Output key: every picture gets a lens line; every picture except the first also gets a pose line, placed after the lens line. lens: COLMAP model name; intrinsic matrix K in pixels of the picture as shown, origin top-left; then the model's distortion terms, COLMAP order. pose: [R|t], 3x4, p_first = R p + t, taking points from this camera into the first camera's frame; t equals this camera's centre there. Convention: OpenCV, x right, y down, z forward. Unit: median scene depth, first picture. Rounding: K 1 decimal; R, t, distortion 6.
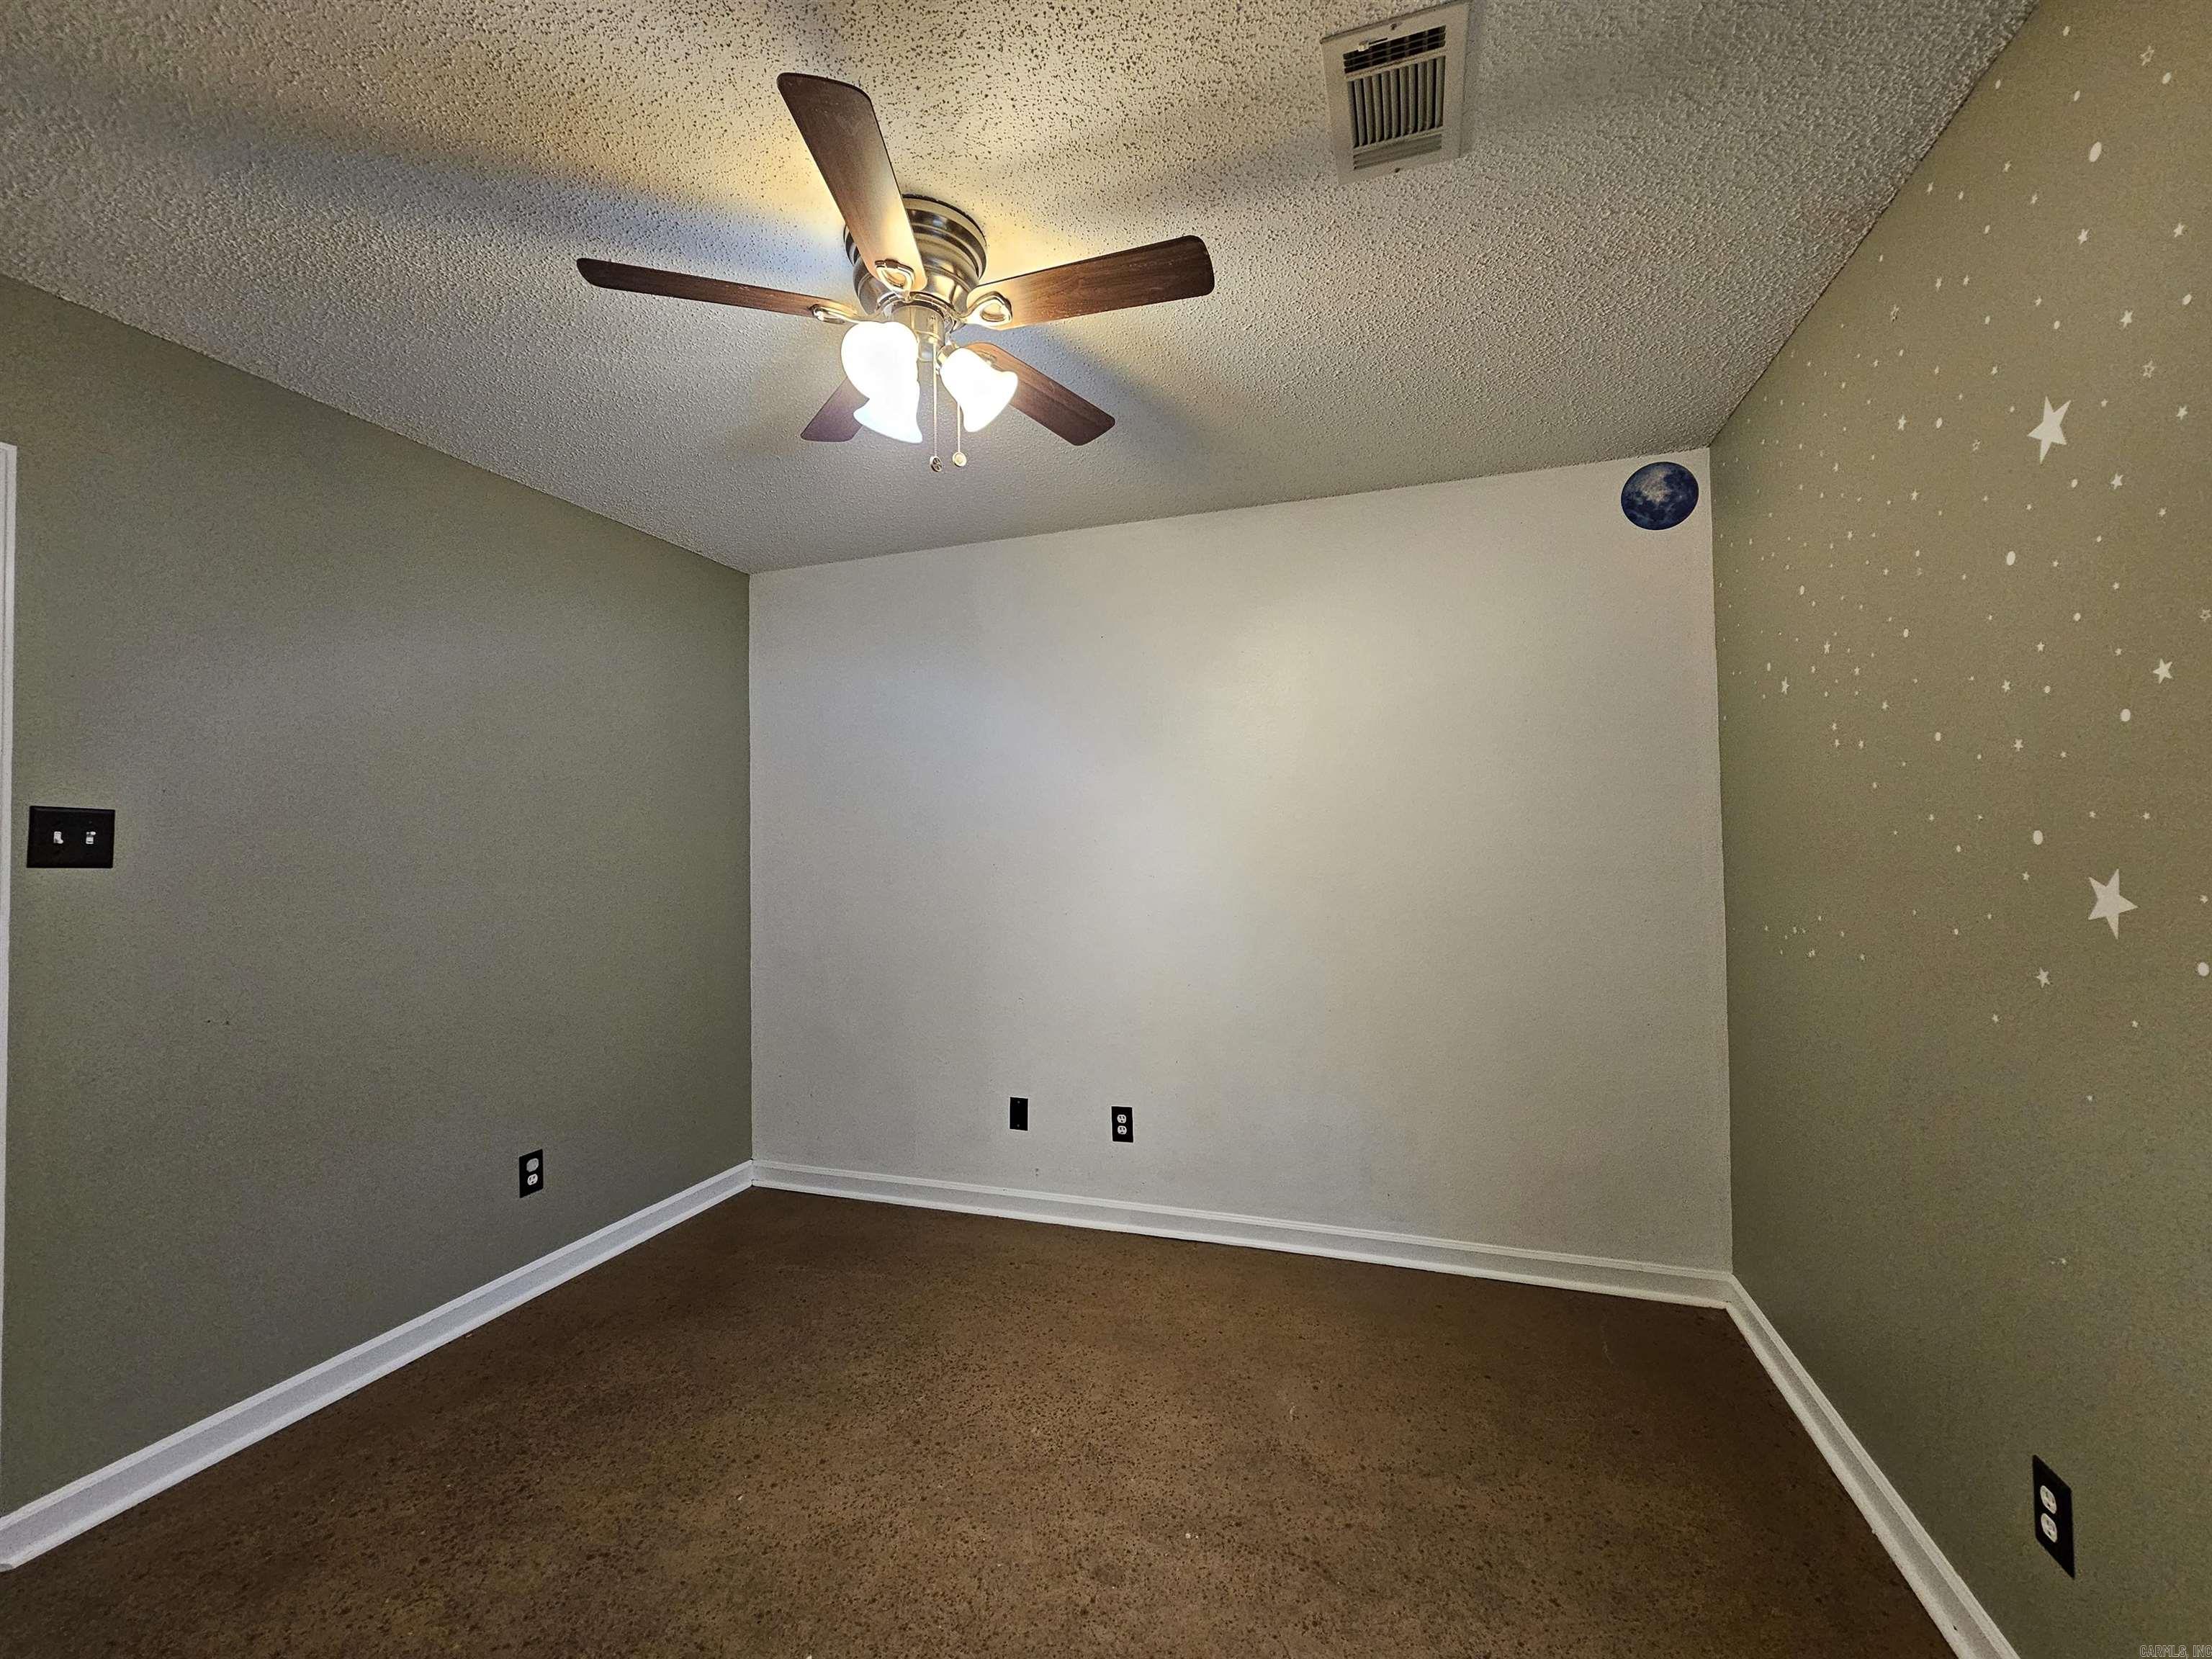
lens RADIAL K [[909.2, 0, 1112.2], [0, 909.2, 827.2], [0, 0, 1]] dist [-0.003584, -0.001417]
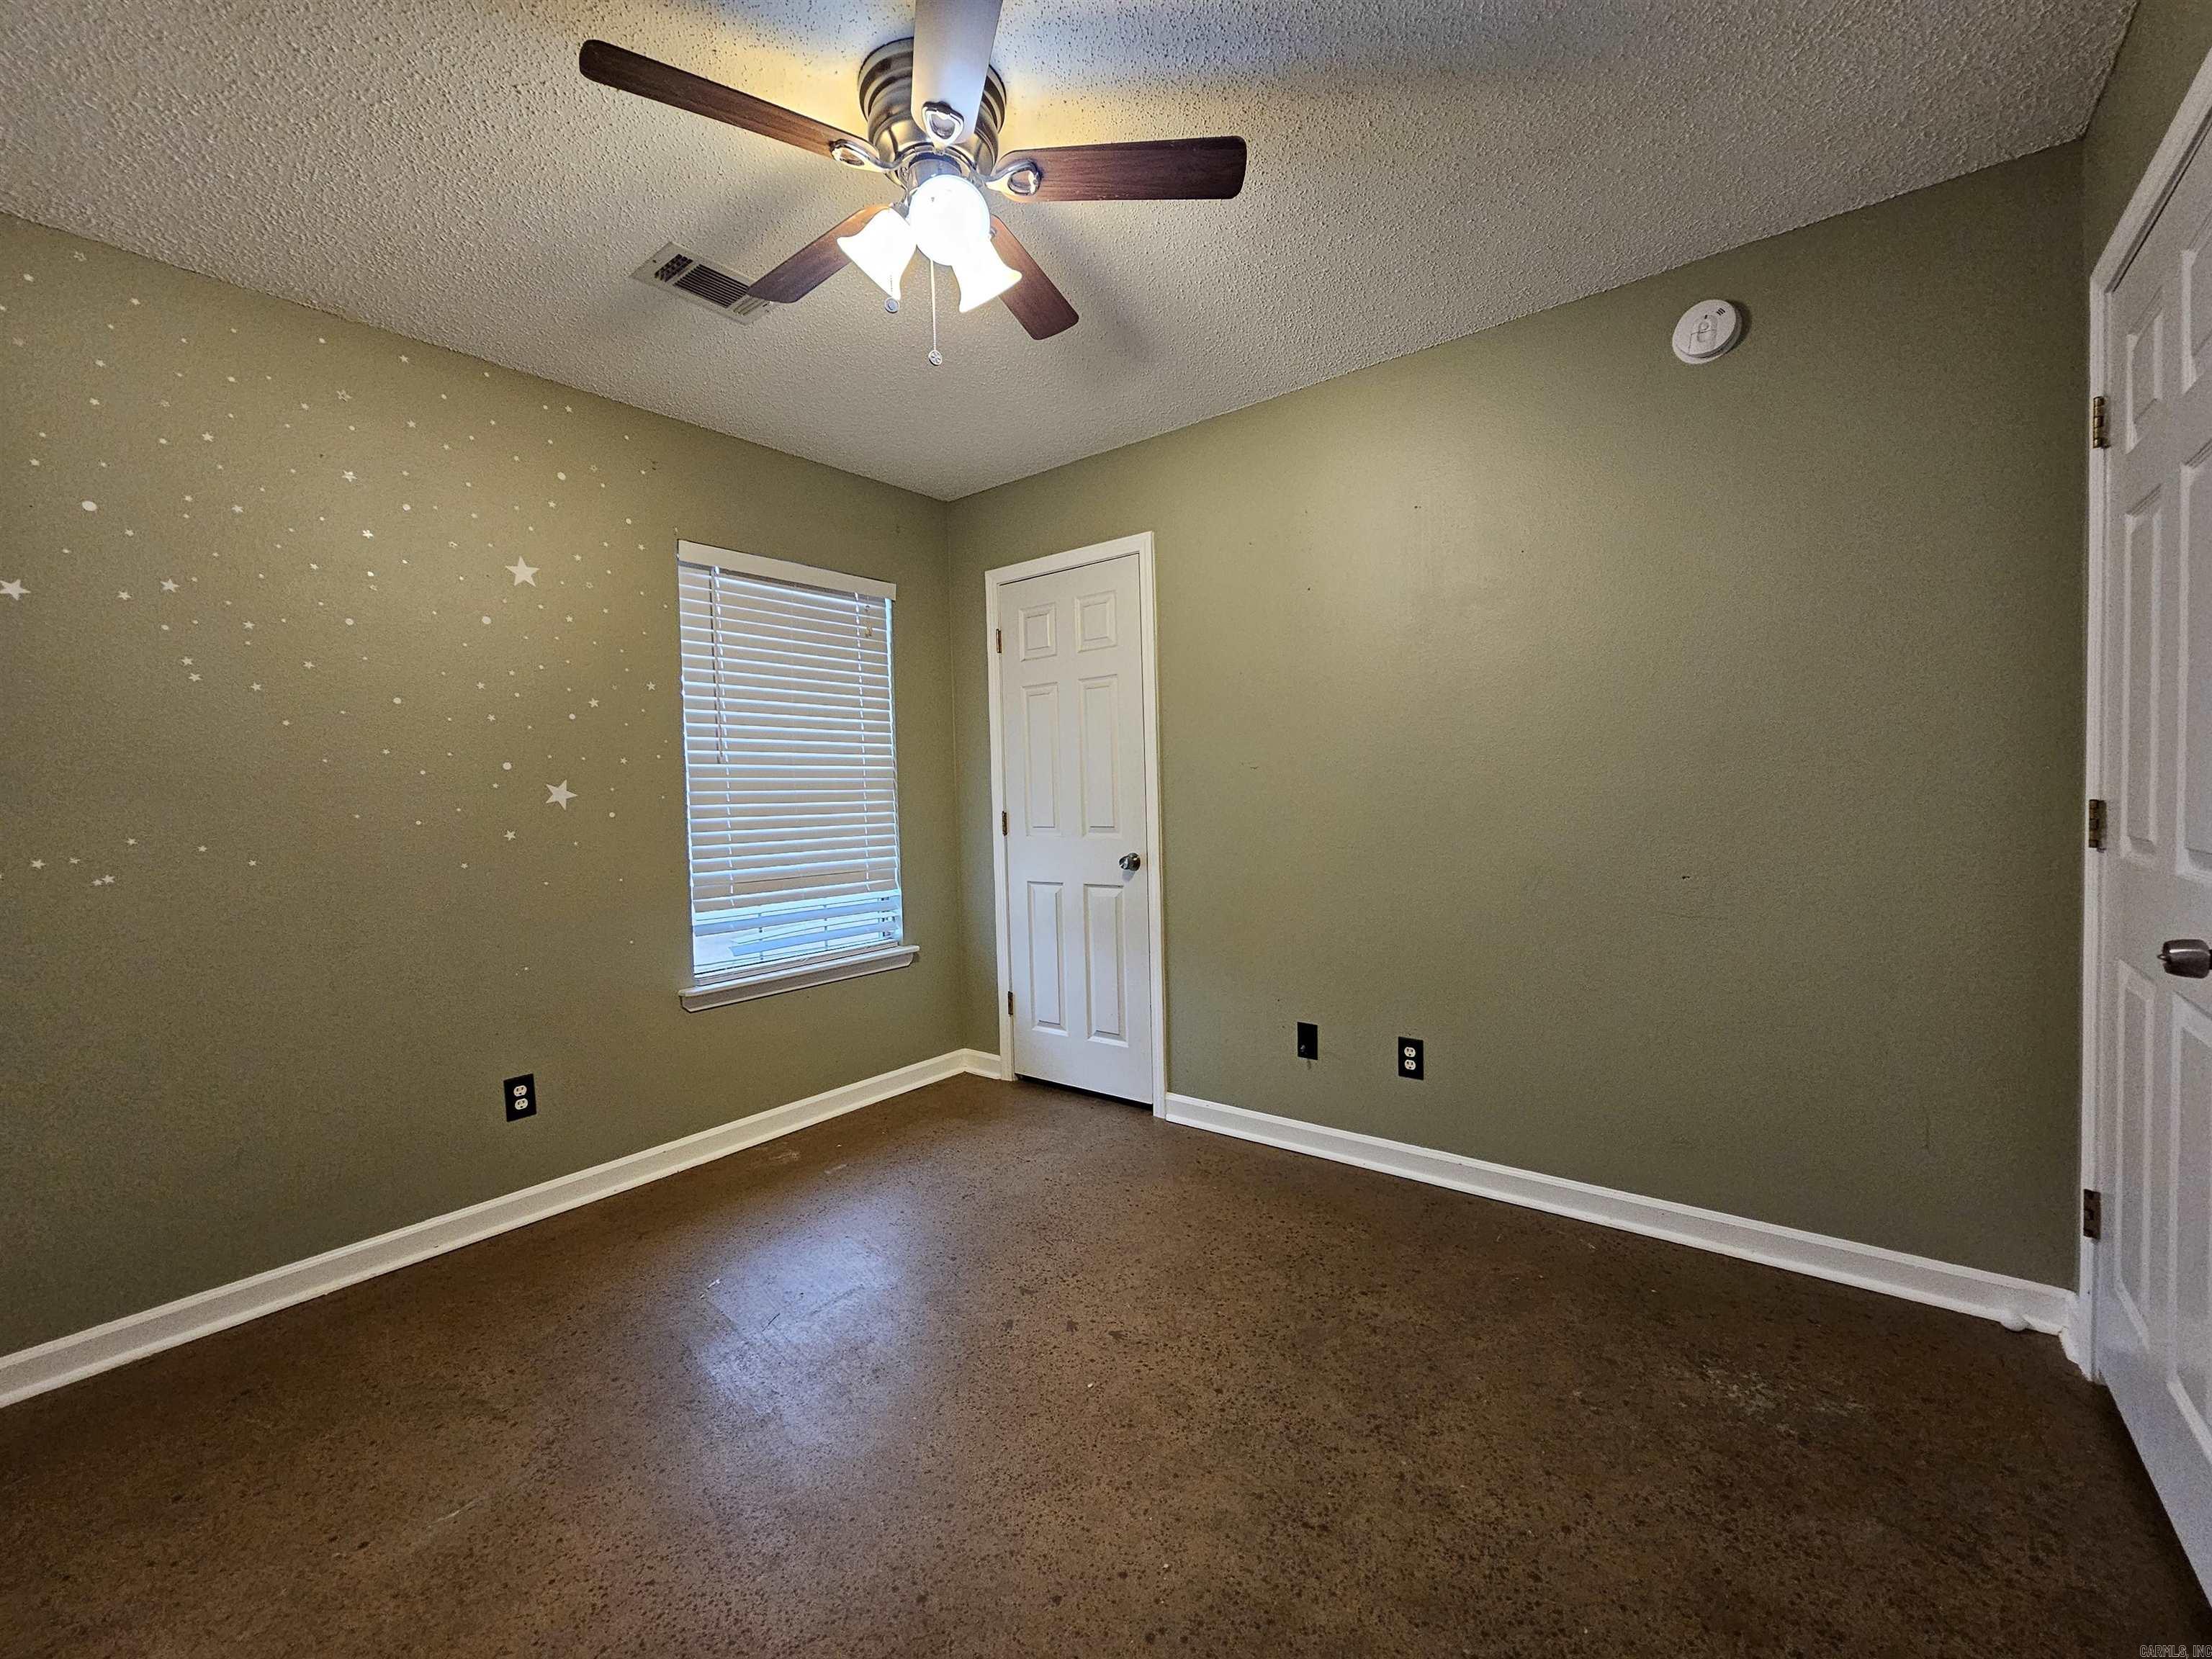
lens RADIAL K [[909.2, 0, 1112.2], [0, 909.2, 827.2], [0, 0, 1]] dist [-0.003584, -0.001417]
pose [[-0.942396, 0.028714, 0.333265, -0.511018], [0.034442, 0.999343, 0.011291, 0.095275], [-0.332722, 0.022120, -0.942765, 1.372354]]
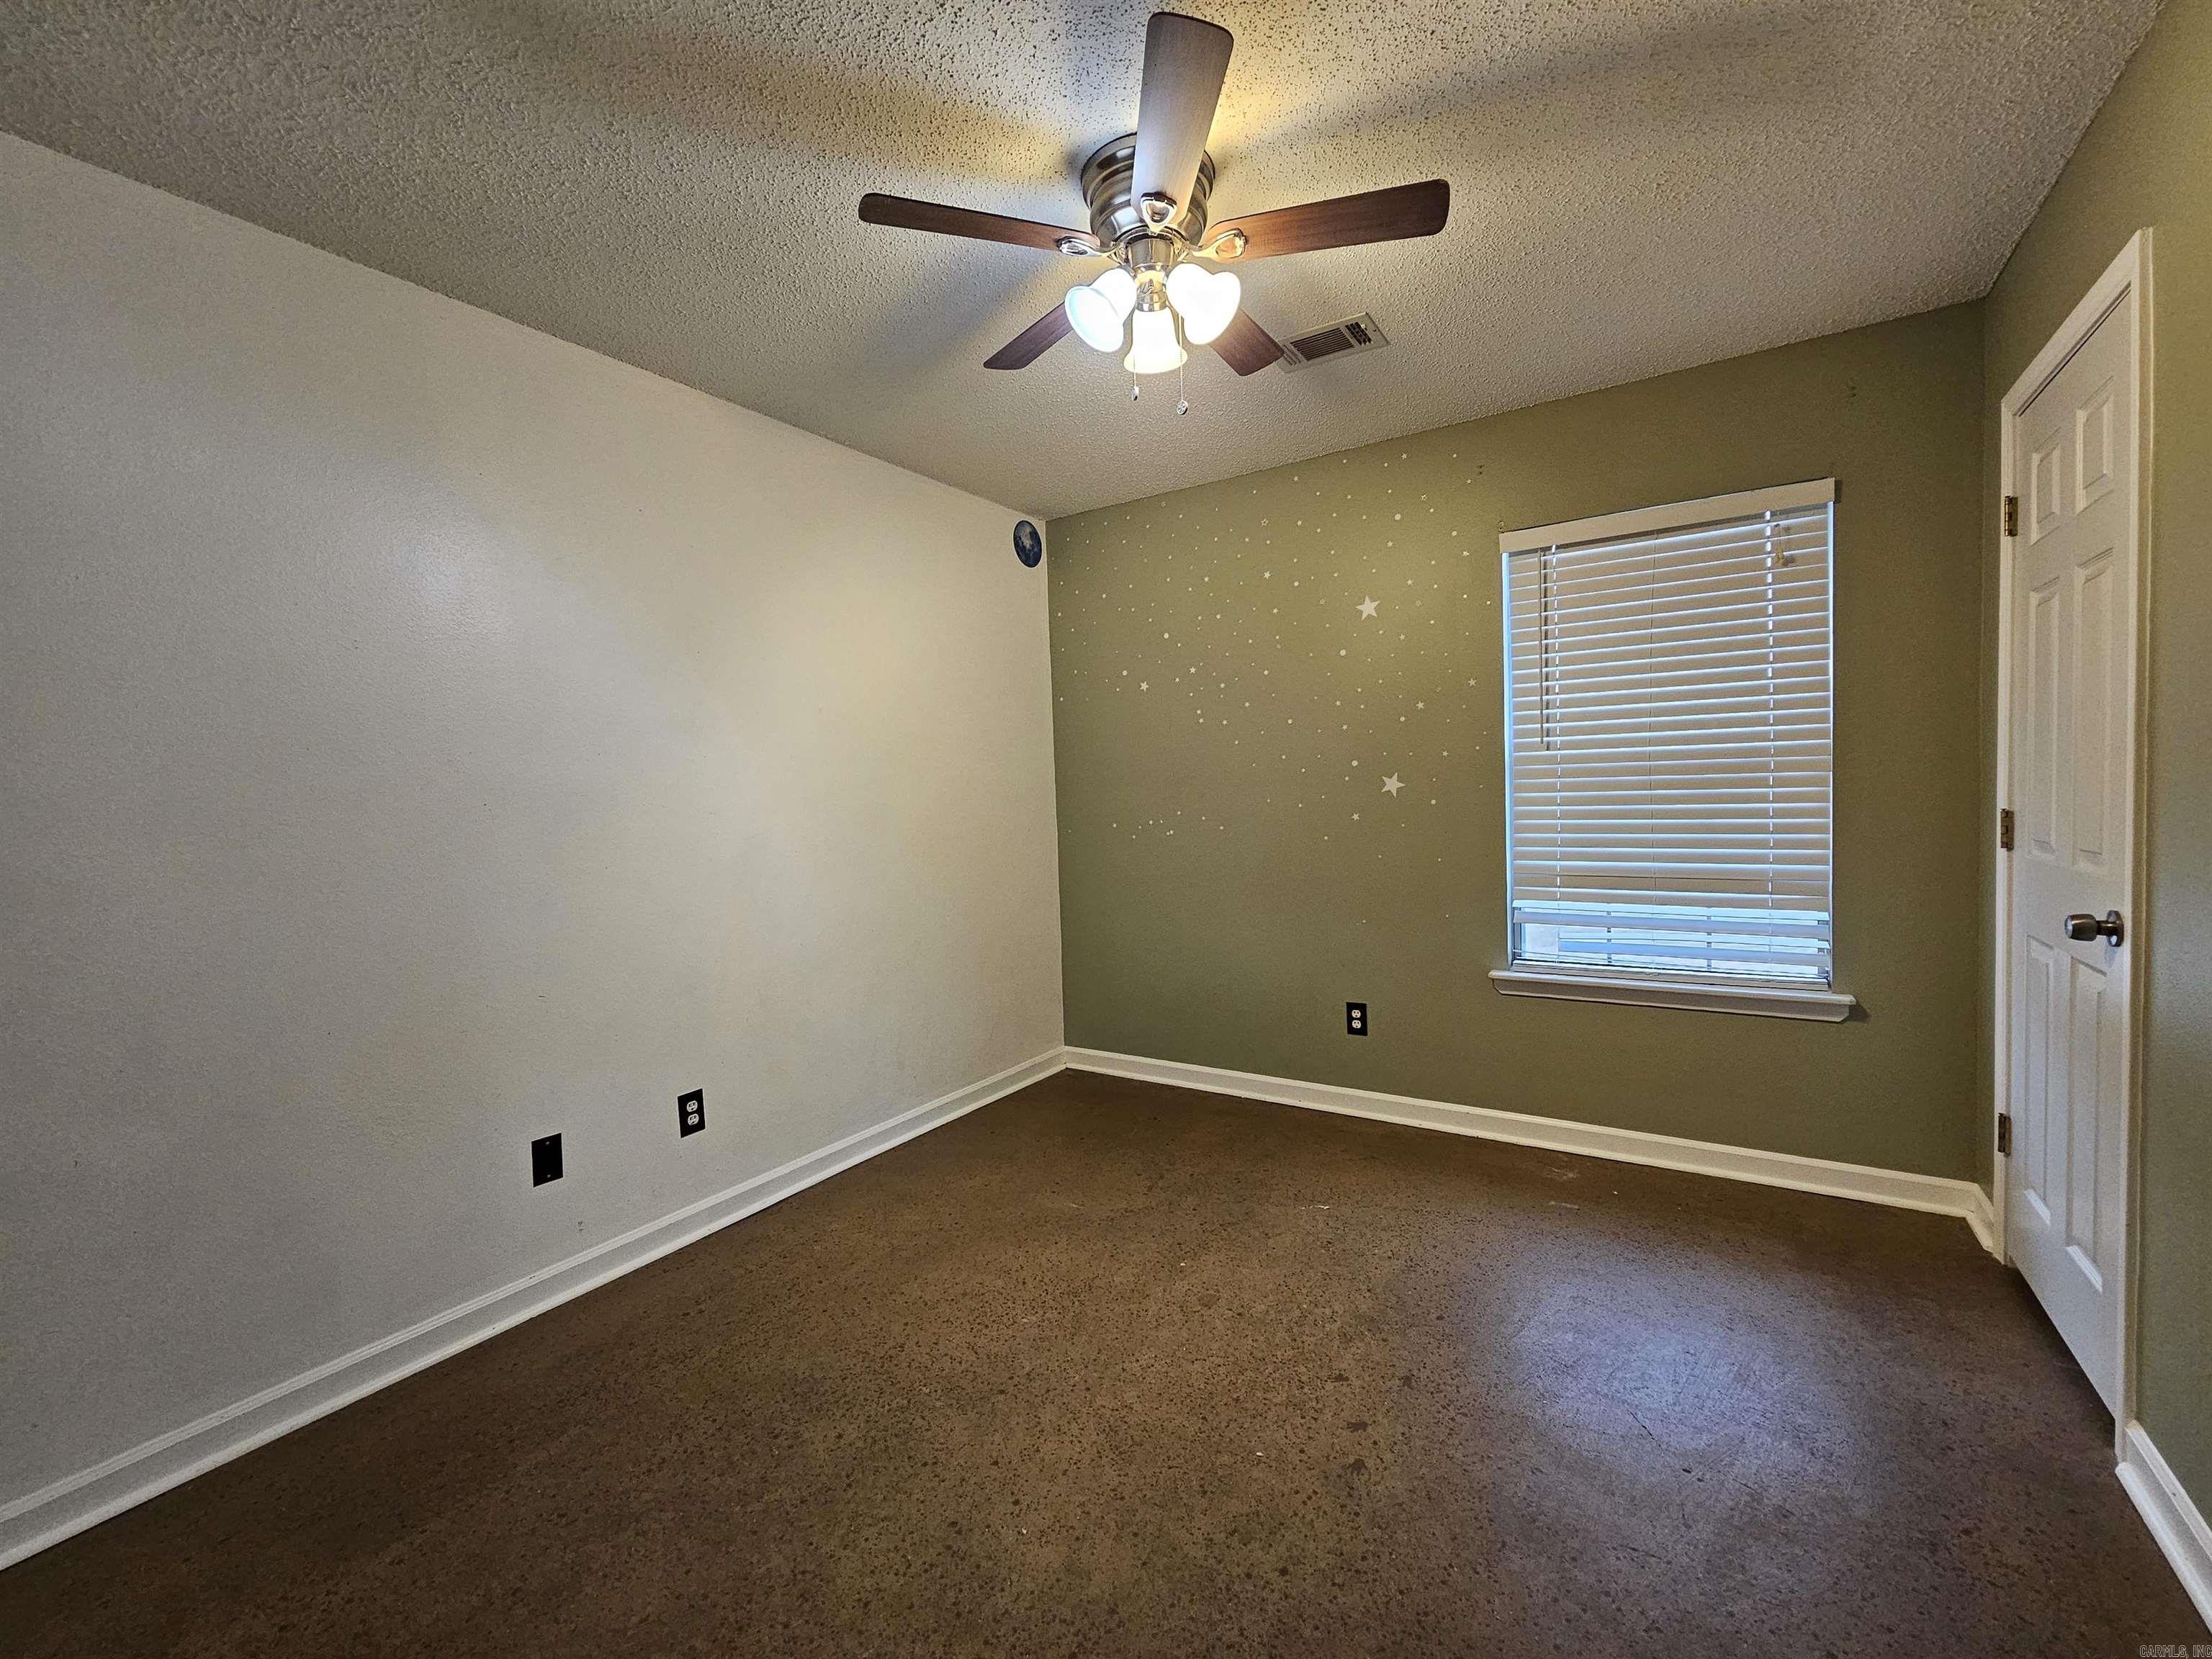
lens RADIAL K [[909.2, 0, 1112.2], [0, 909.2, 827.2], [0, 0, 1]] dist [-0.003584, -0.001417]
pose [[0.245531, -0.033833, 0.968798, -0.939553], [0.009057, 0.999427, 0.032607, 0.057961], [-0.969346, 0.000769, 0.245697, 0.576772]]
